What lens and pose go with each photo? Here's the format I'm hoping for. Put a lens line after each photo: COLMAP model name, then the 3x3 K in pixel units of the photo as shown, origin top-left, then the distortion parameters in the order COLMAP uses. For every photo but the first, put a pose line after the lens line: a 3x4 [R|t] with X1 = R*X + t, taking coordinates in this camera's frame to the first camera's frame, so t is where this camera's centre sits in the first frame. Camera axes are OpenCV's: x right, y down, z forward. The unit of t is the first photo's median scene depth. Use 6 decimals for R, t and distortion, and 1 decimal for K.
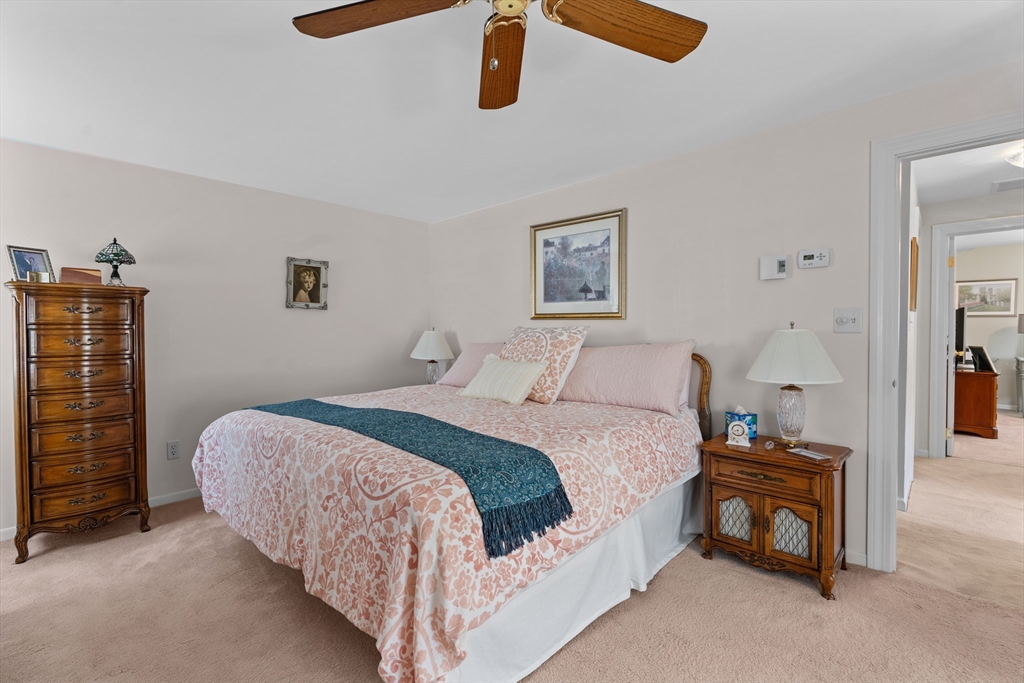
lens RADIAL K [[460.7, 0, 510.8], [0, 460.7, 336.2], [0, 0, 1]] dist [-0.002826, 0.001245]
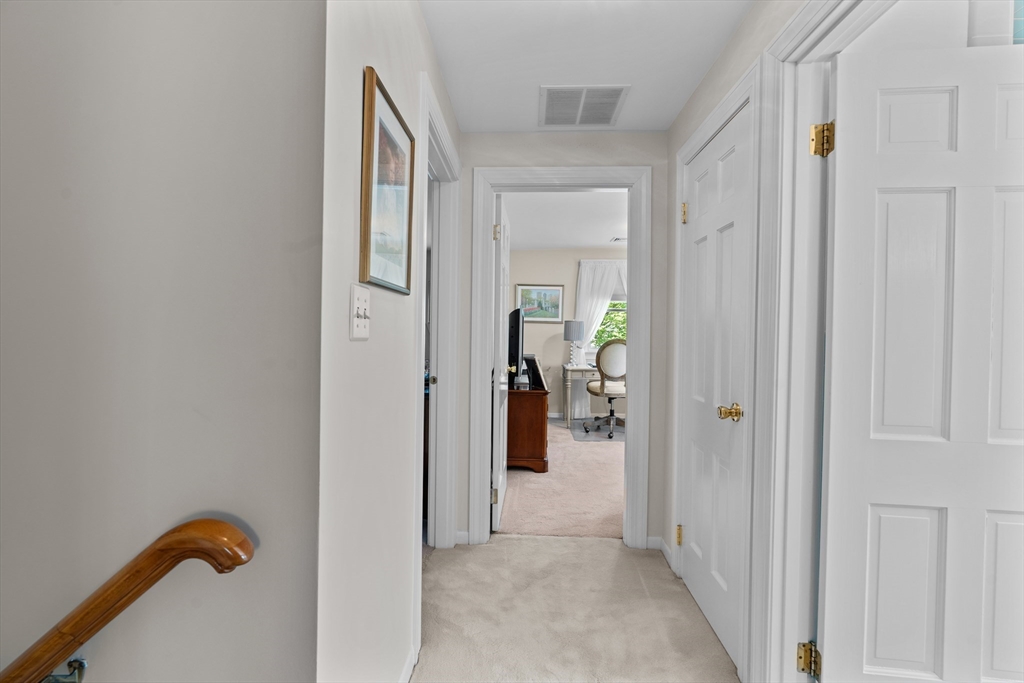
lens RADIAL K [[464.3, 0, 511.2], [0, 464.3, 333.4], [0, 0, 1]] dist [-0.002410, 0.000659]
pose [[0.747426, 0.012391, 0.664230, 0.939369], [-0.005022, 0.999903, -0.013001, -0.019525], [-0.664326, 0.006382, 0.747415, 0.871264]]
